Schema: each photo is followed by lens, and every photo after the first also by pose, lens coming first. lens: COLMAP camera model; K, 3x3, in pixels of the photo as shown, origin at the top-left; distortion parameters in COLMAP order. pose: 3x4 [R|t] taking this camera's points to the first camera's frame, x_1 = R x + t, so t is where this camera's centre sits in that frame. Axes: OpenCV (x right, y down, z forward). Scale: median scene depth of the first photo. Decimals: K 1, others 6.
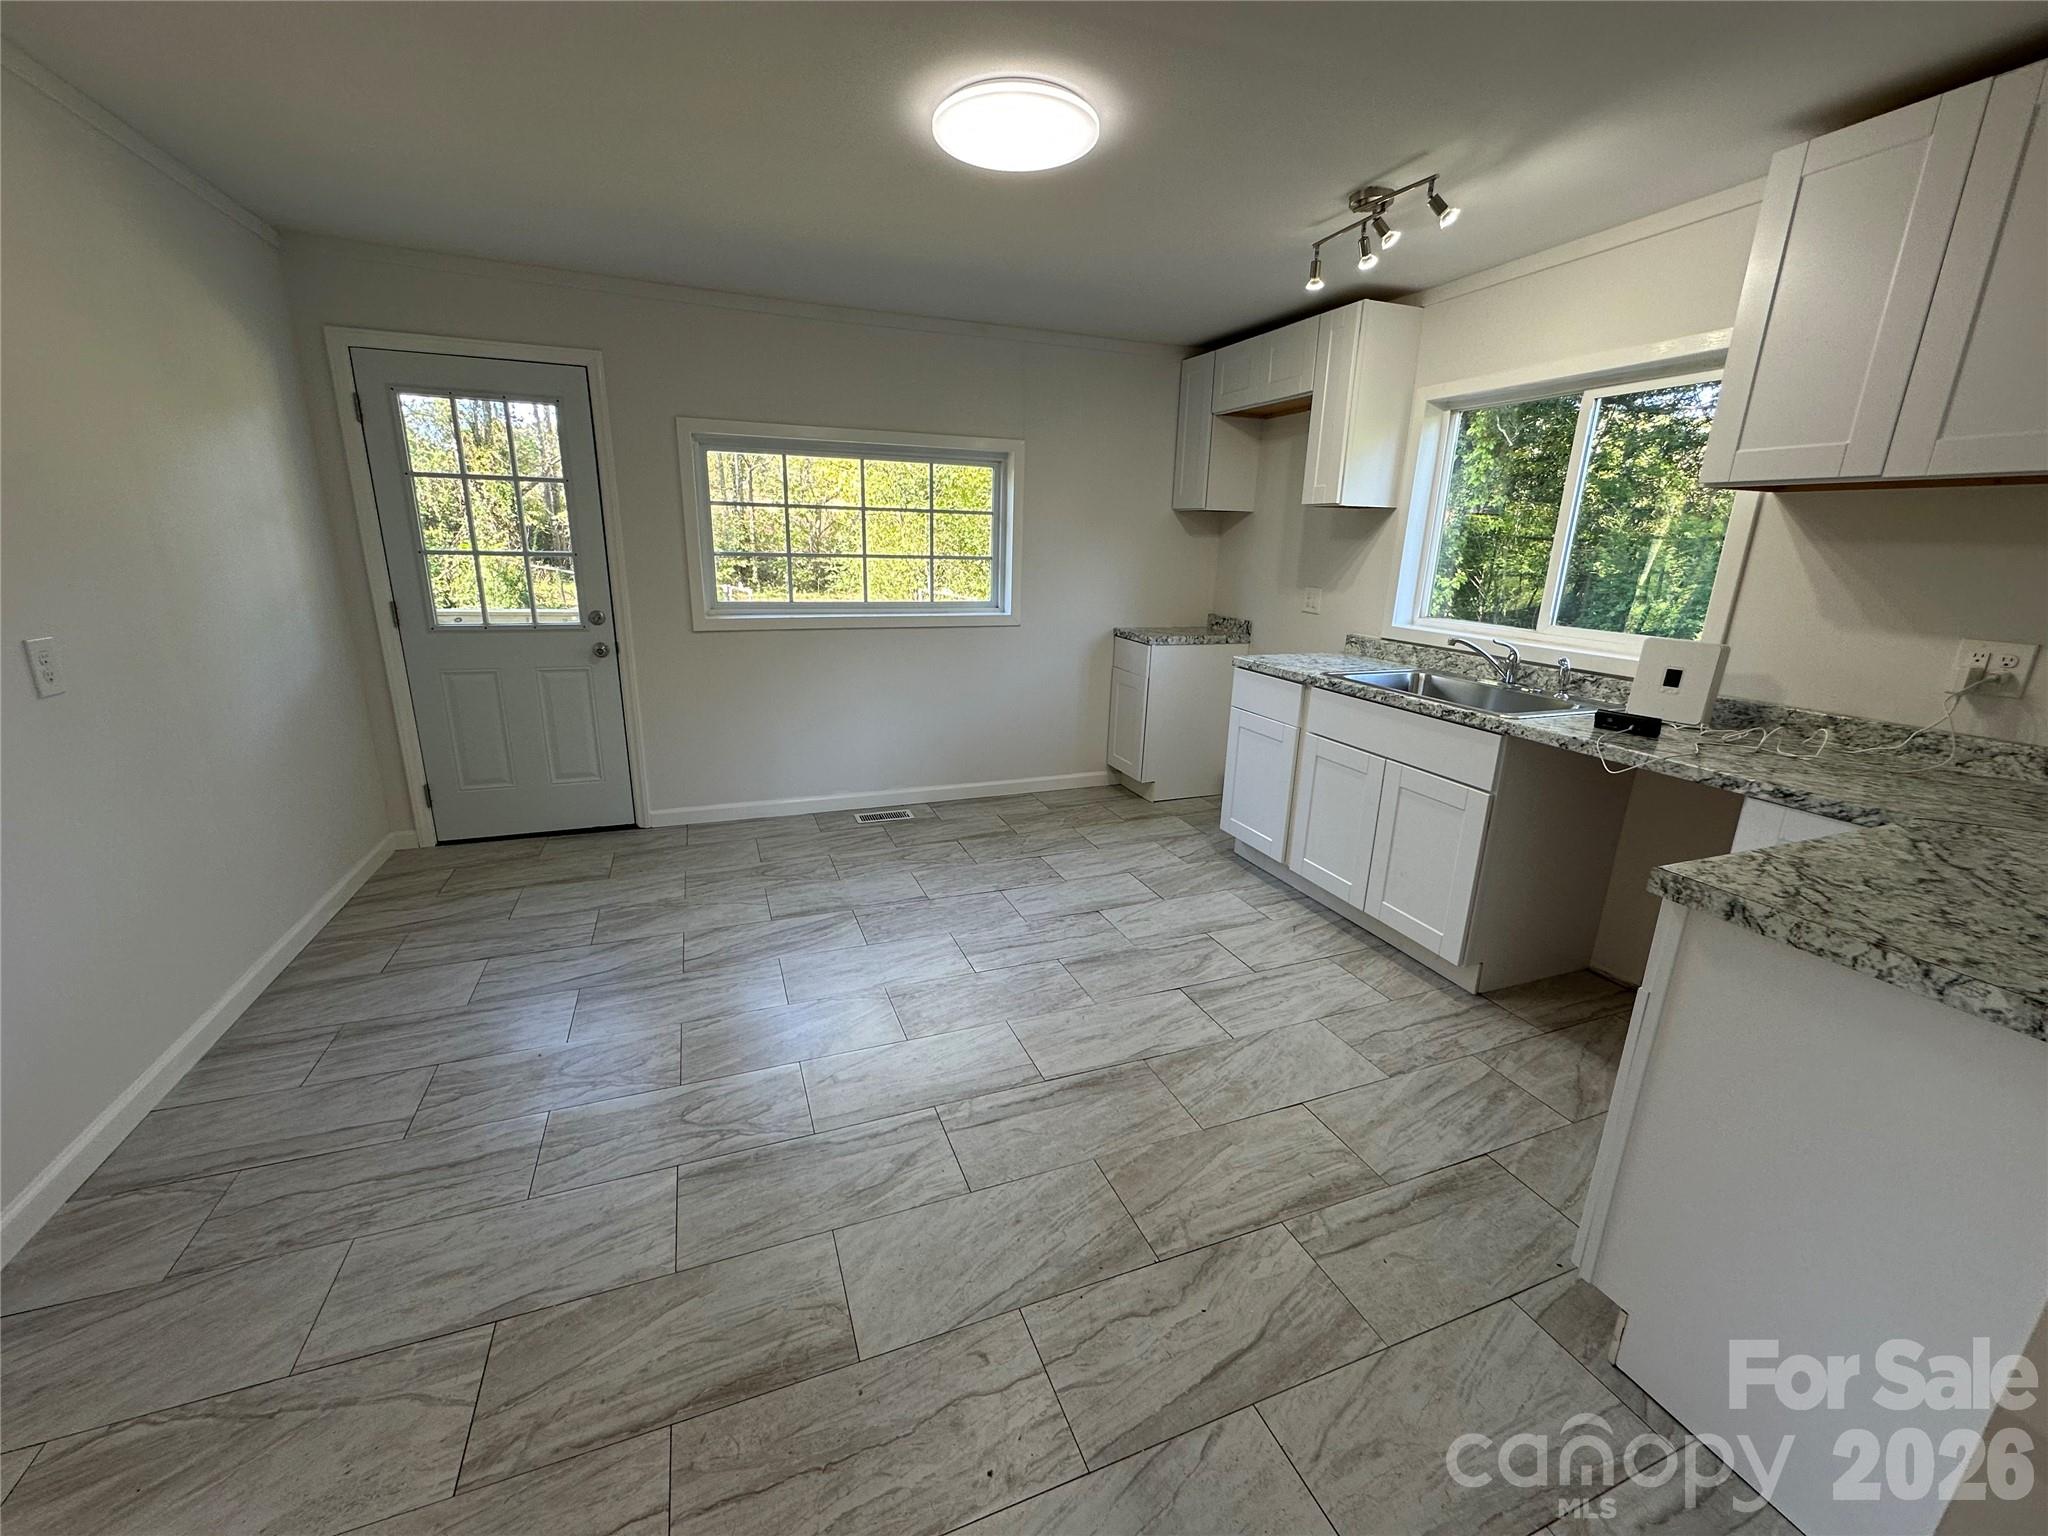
lens RADIAL K [[822.5, 0, 1024.0], [0, 822.5, 768.0], [0, 0, 1]] dist [-0.001629, -0.000117]
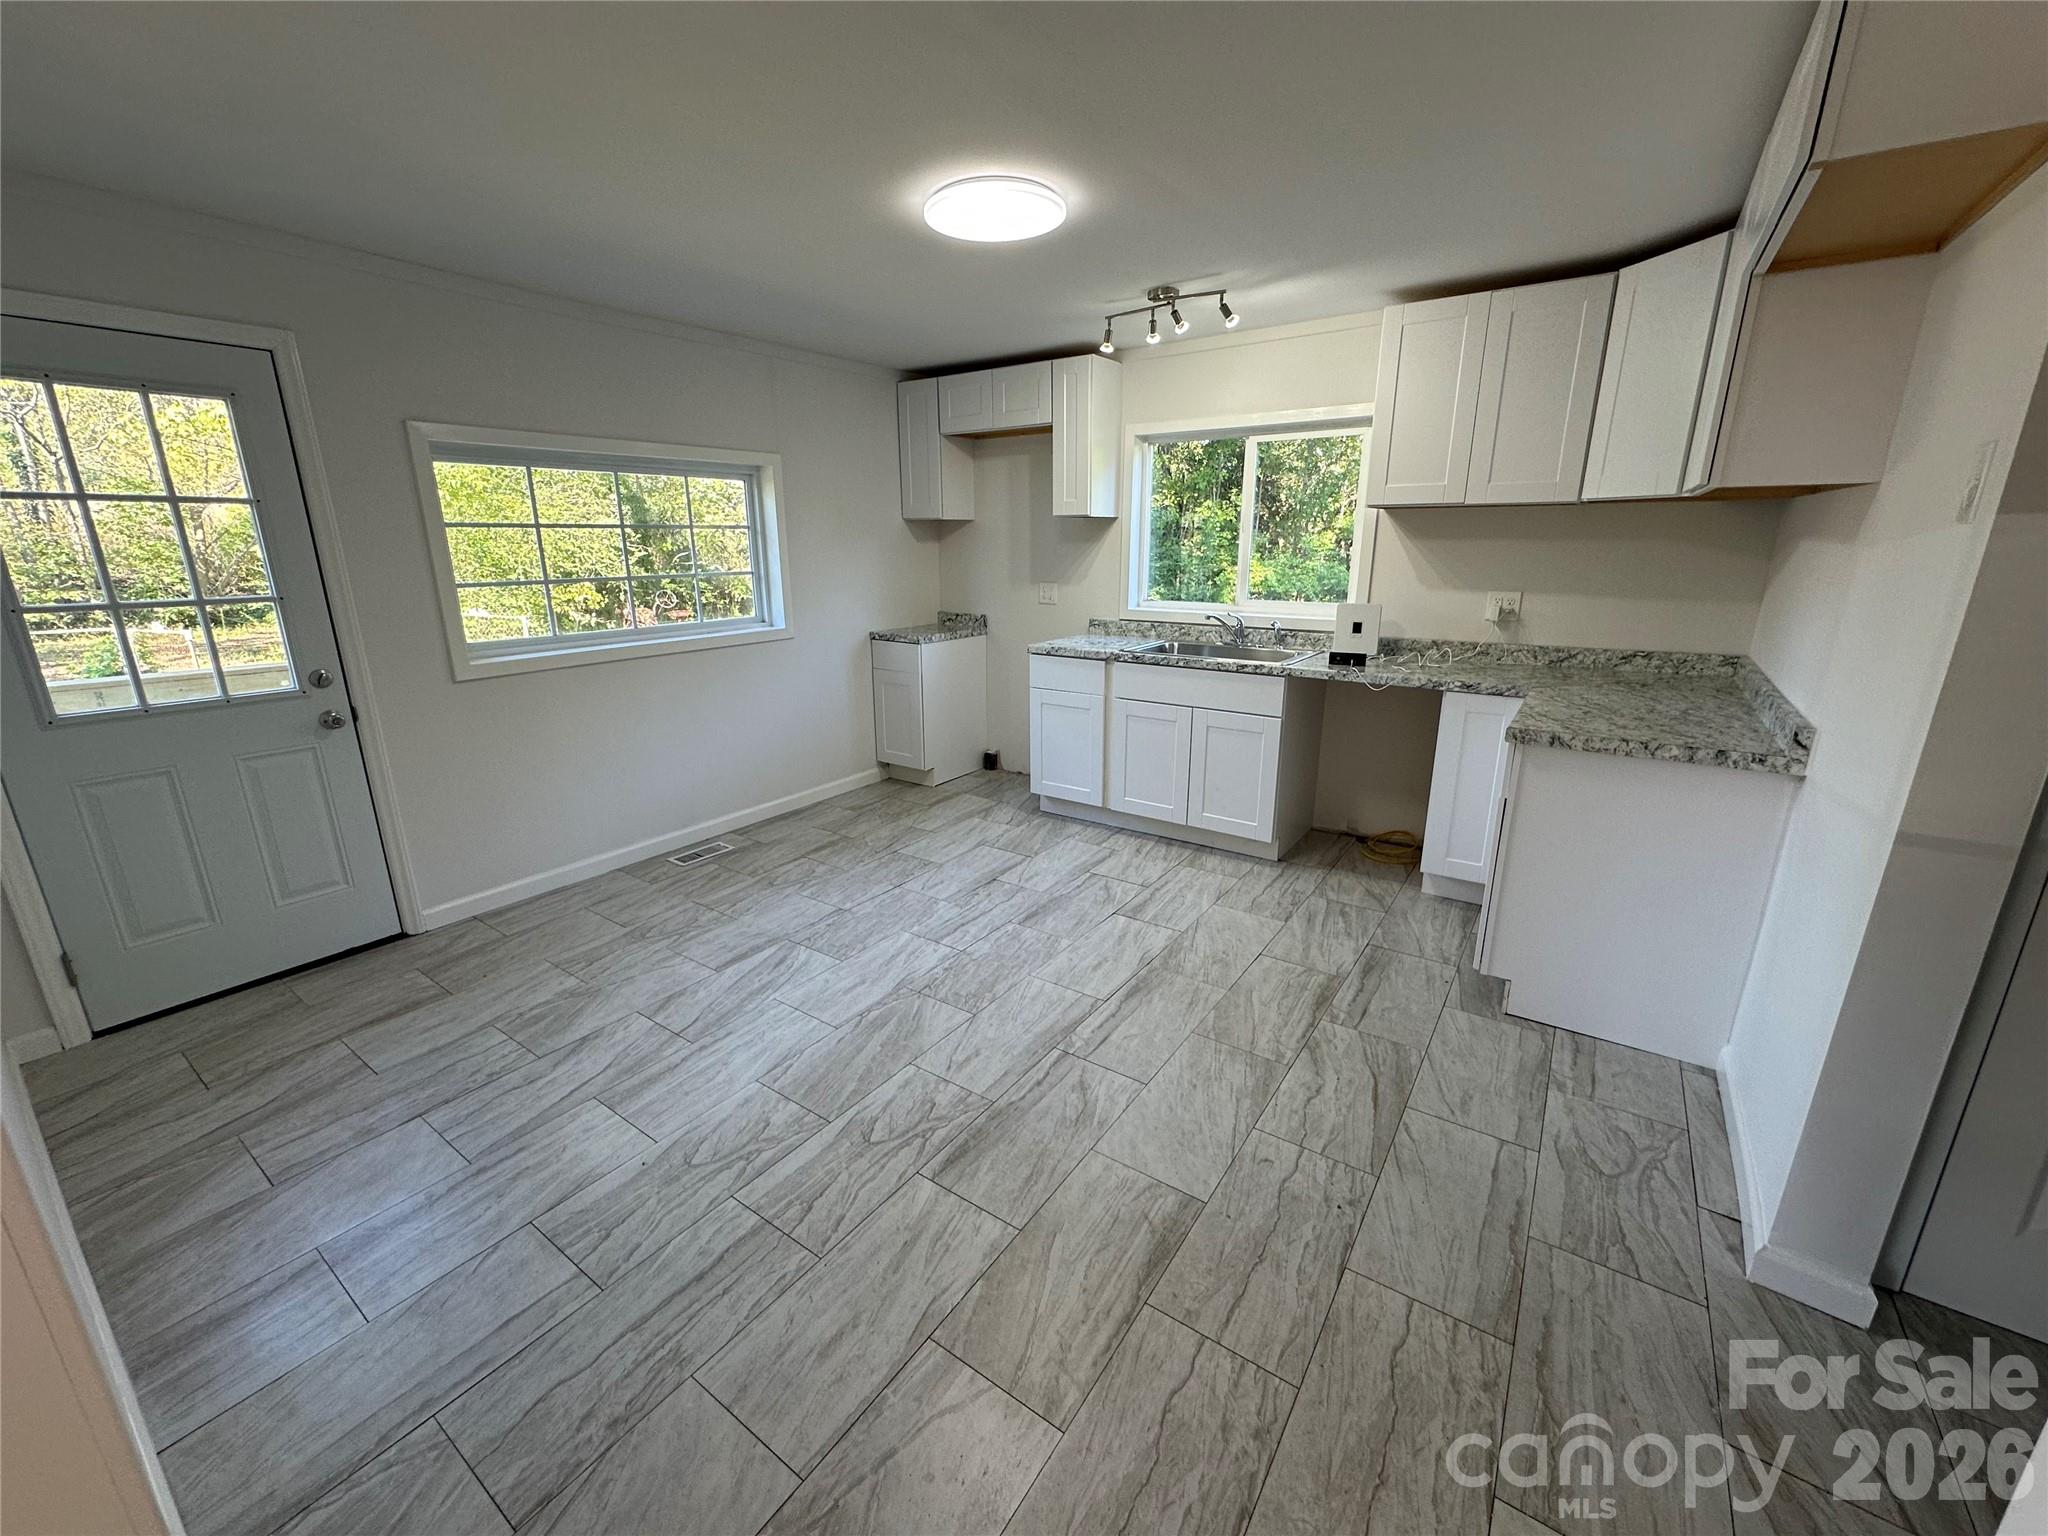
lens RADIAL K [[822.5, 0, 1024.0], [0, 822.5, 768.0], [0, 0, 1]] dist [-0.001629, -0.000117]
pose [[0.831403, -0.178258, 0.526302, -0.434673], [0.175051, 0.982943, 0.056394, -0.032612], [-0.527377, 0.045244, 0.848426, 0.009515]]
